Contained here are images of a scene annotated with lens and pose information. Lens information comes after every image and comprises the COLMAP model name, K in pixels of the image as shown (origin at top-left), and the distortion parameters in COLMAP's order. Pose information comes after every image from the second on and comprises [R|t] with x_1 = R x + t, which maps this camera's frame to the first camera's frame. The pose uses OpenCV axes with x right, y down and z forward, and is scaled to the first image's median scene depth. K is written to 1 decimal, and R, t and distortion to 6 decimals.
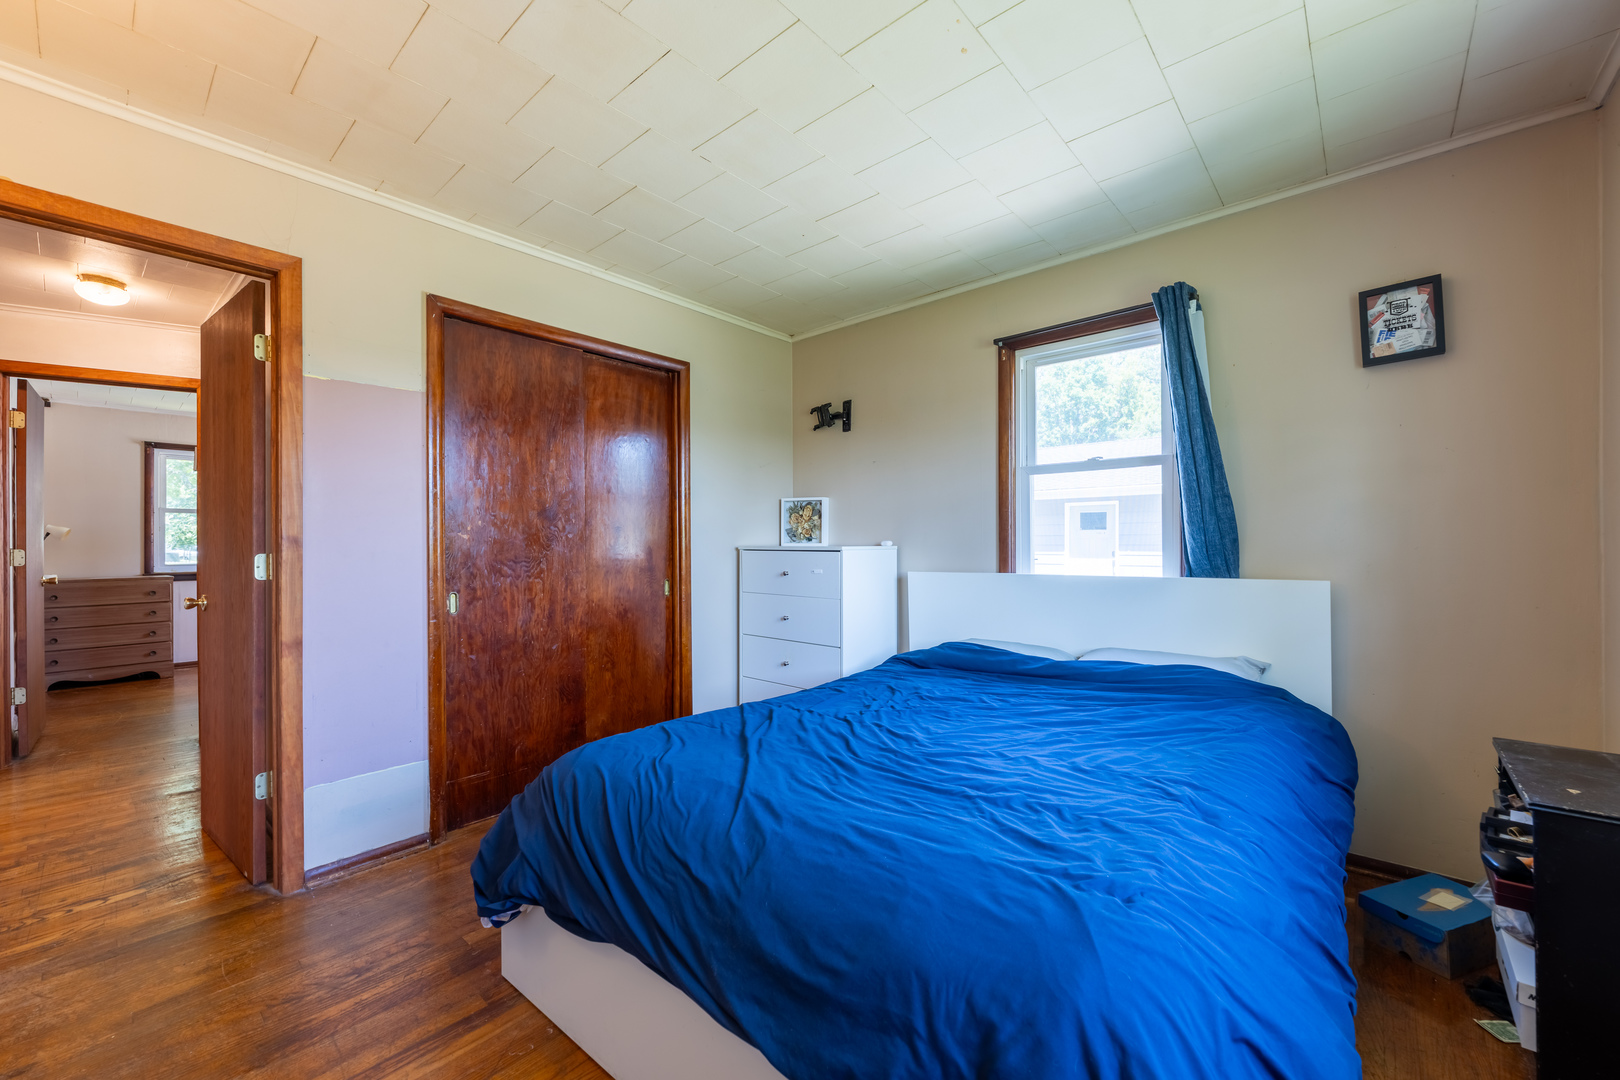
lens RADIAL K [[642.9, 0, 803.6], [0, 642.9, 548.1], [0, 0, 1]] dist [-0.000401, 0.000733]
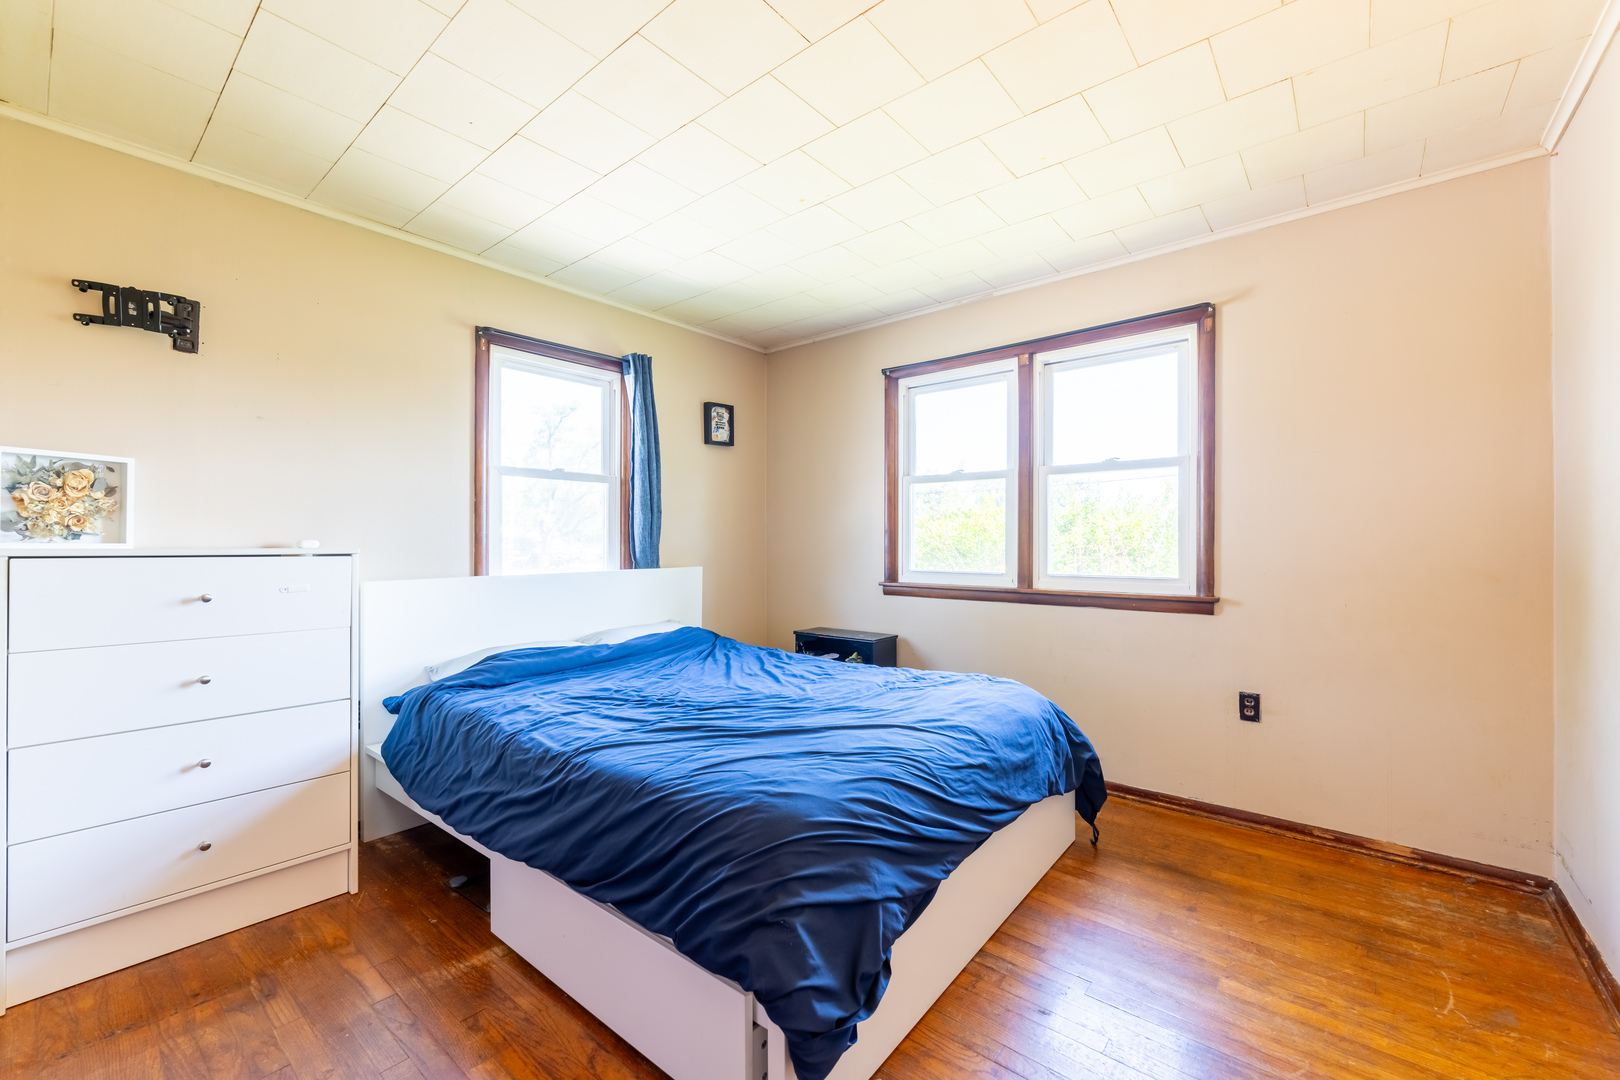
lens RADIAL K [[642.9, 0, 811.0], [0, 642.9, 540.5], [0, 0, 1]] dist [-0.000401, 0.000733]
pose [[-0.022044, 0.007153, 0.999731, -0.645884], [0.006223, 0.999956, -0.007018, -0.002980], [-0.999738, 0.006066, -0.022087, 0.547981]]
